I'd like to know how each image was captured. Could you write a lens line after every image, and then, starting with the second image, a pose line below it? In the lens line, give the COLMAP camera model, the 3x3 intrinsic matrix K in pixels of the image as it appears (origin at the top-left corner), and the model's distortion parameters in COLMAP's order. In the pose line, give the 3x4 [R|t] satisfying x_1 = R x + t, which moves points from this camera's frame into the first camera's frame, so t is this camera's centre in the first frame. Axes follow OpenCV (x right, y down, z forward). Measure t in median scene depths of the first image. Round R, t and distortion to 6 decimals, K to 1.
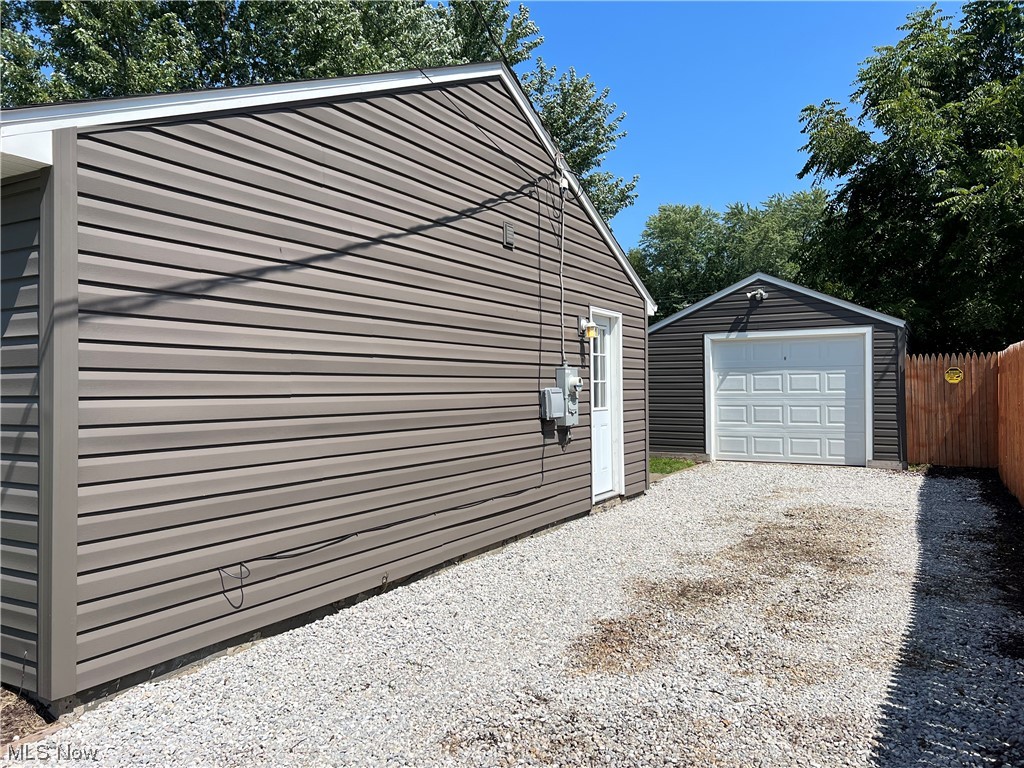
lens RADIAL K [[756.7, 0, 513.6], [0, 756.7, 376.5], [0, 0, 1]] dist [0.004457, 0.012031]
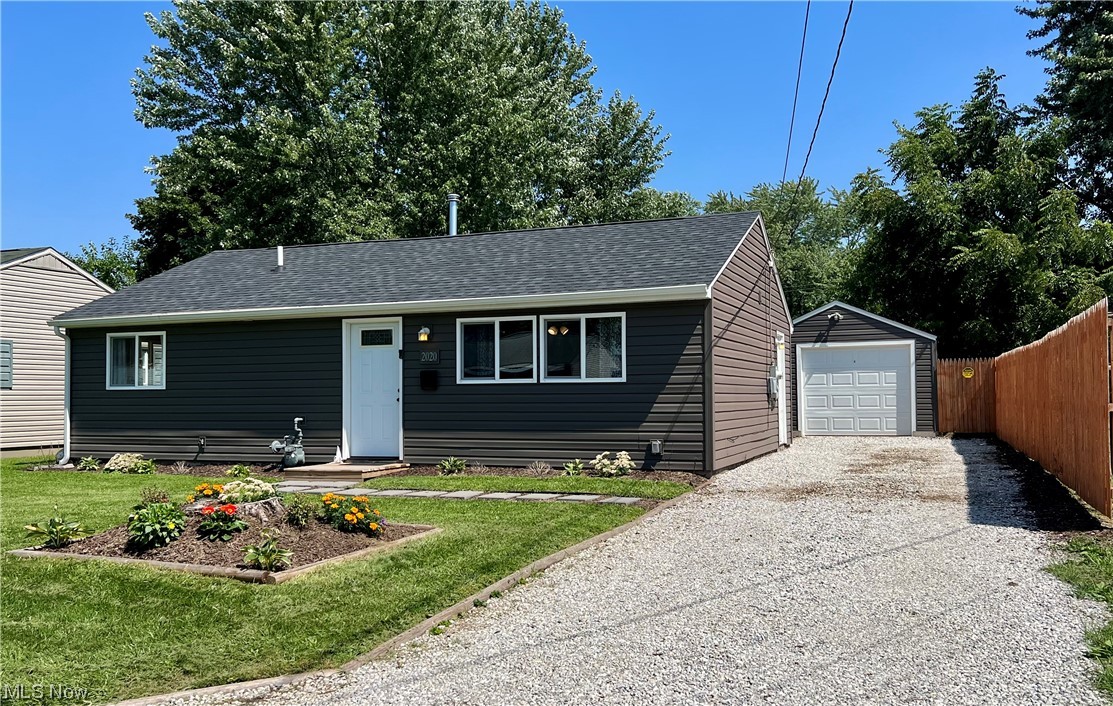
lens RADIAL K [[953.9, 0, 556.1], [0, 953.9, 352.6], [0, 0, 1]] dist [0.029108, -0.004311]
pose [[0.989738, 0.001056, 0.142889, -0.464929], [0.004018, 0.999371, -0.035221, 0.020809], [-0.142836, 0.035433, 0.989112, -0.712161]]
